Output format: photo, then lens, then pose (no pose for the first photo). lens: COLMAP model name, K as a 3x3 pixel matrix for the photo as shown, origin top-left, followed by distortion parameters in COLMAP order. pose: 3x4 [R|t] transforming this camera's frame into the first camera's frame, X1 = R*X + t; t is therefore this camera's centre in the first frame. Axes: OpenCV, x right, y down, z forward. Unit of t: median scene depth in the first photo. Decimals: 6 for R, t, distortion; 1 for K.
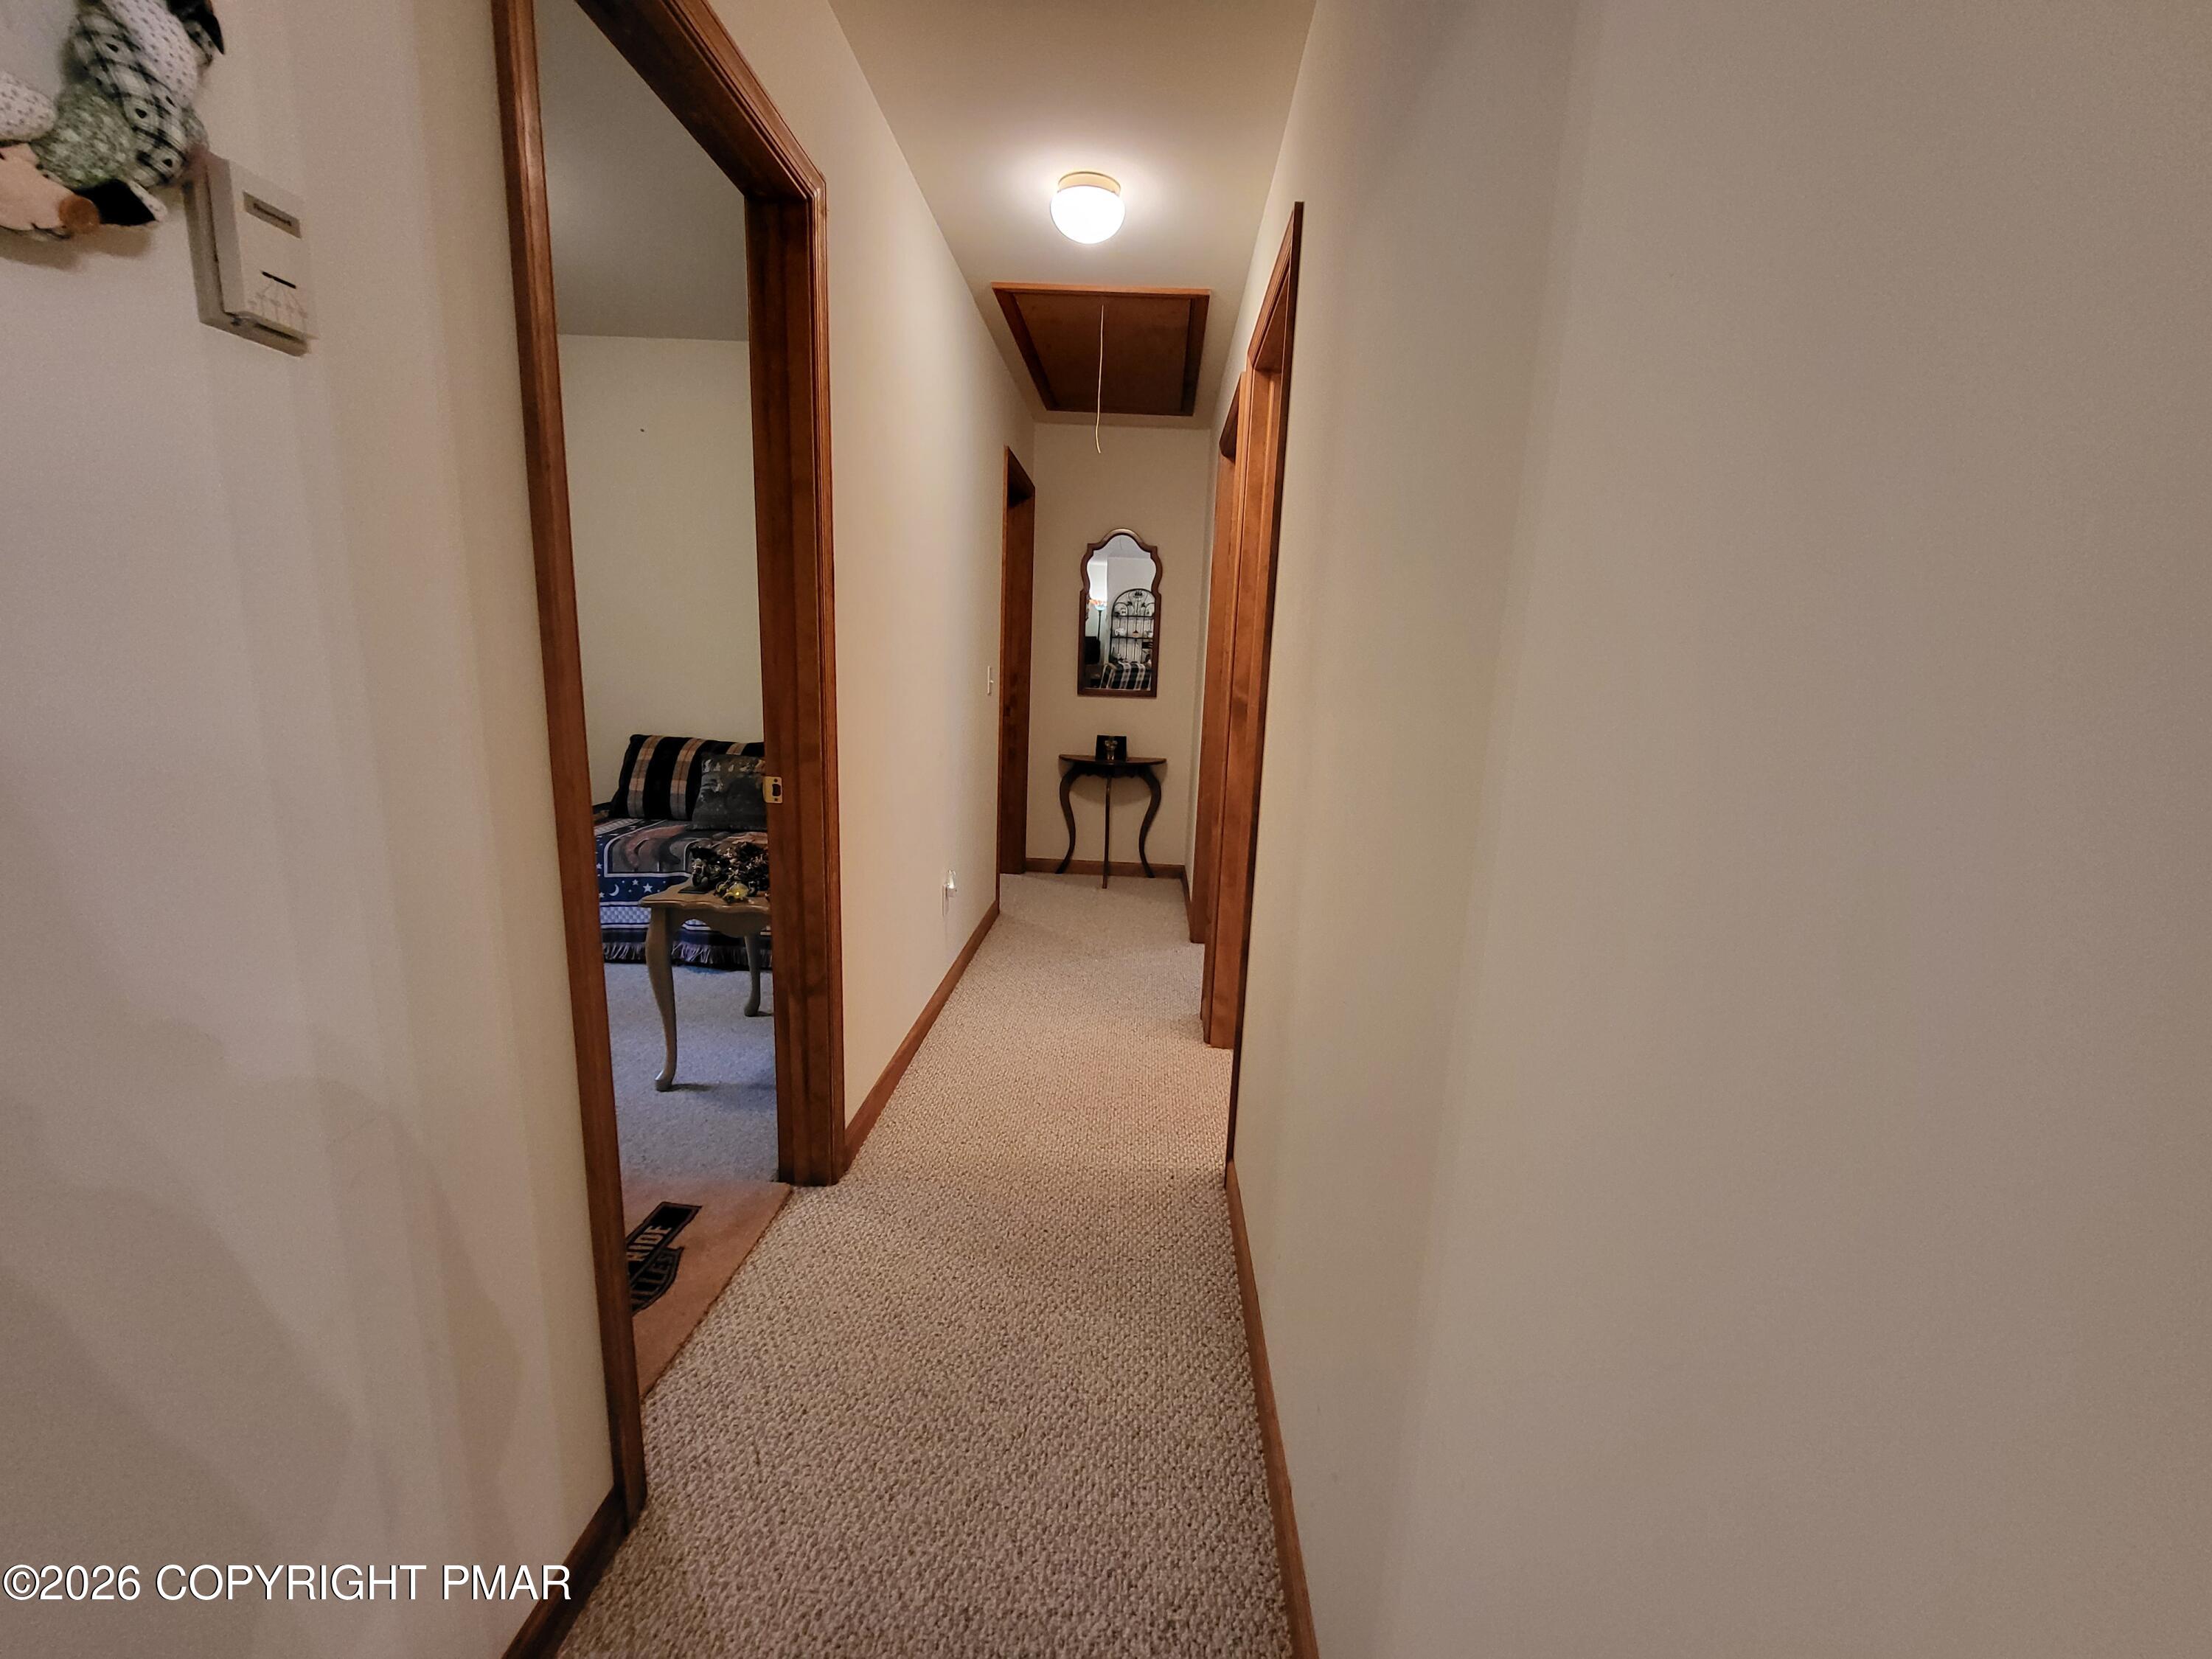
lens RADIAL K [[876.8, 0, 1111.7], [0, 876.8, 828.8], [0, 0, 1]] dist [-0.001120, -0.003392]
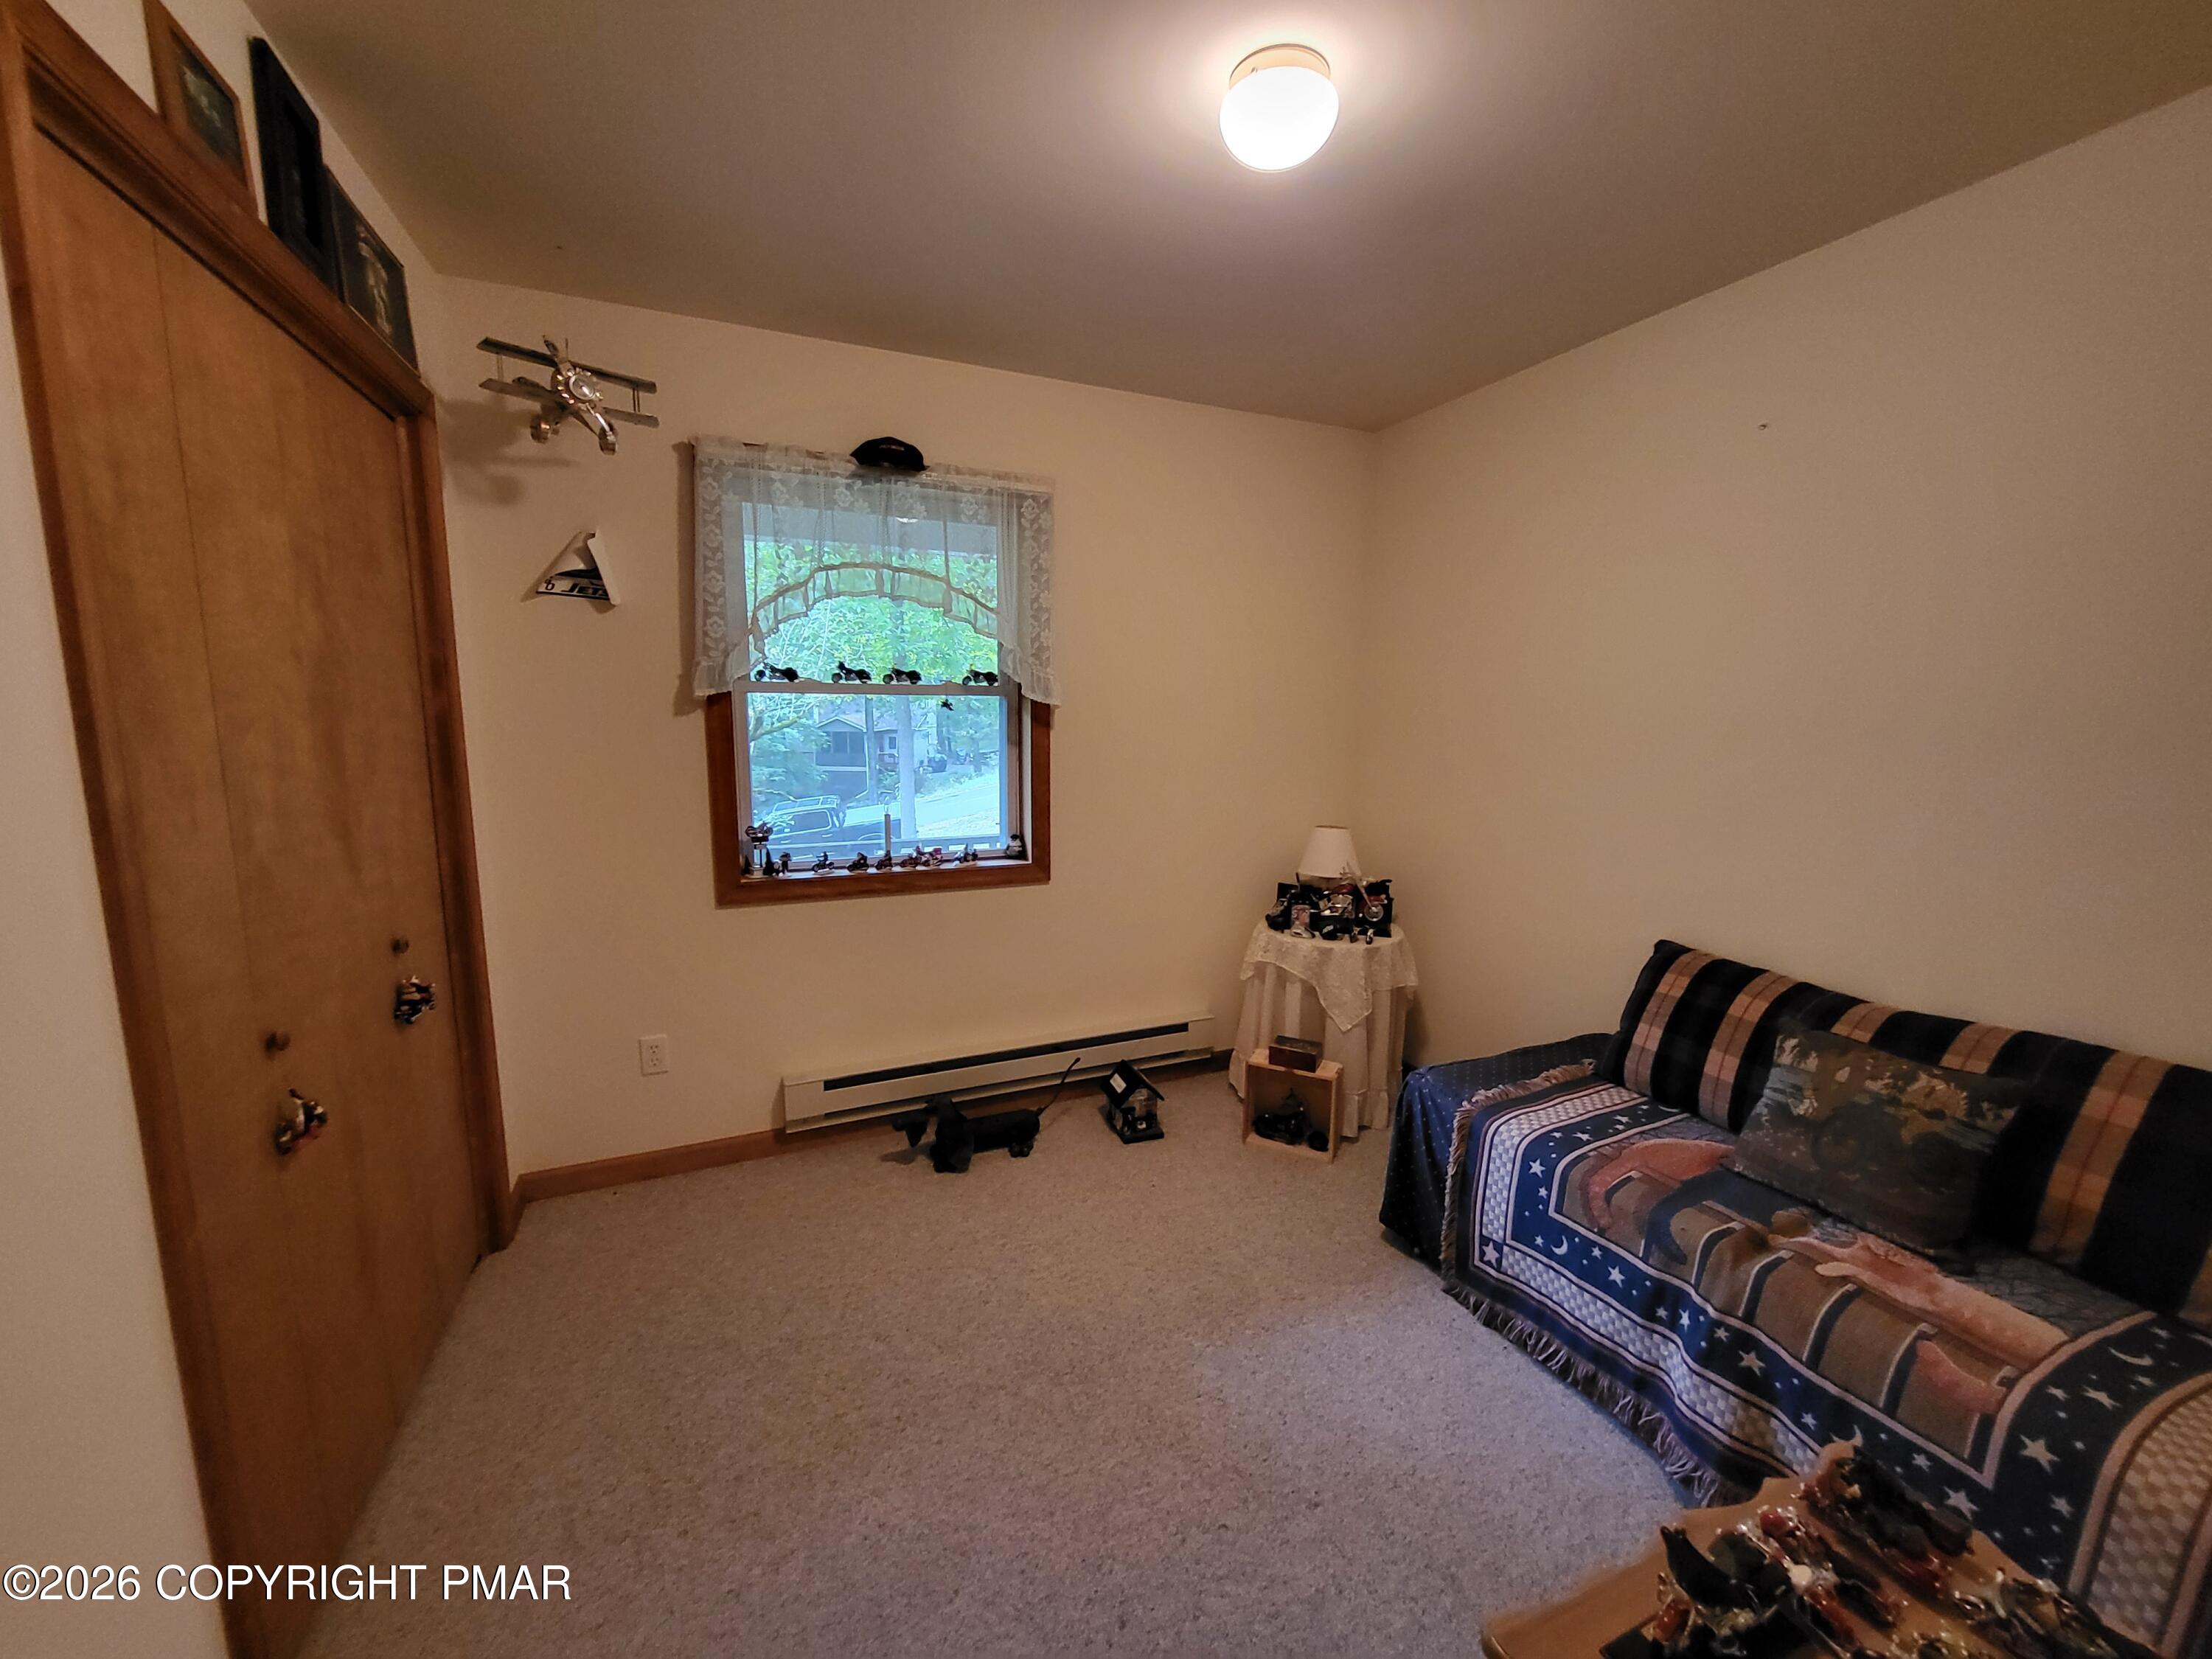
lens RADIAL K [[876.8, 0, 1109.3], [0, 876.8, 833.4], [0, 0, 1]] dist [-0.001120, -0.003392]
pose [[0.441457, 0.101026, -0.891577, -0.193554], [-0.152497, 0.987633, 0.036403, -0.152065], [0.884229, 0.119892, 0.451403, 0.403821]]
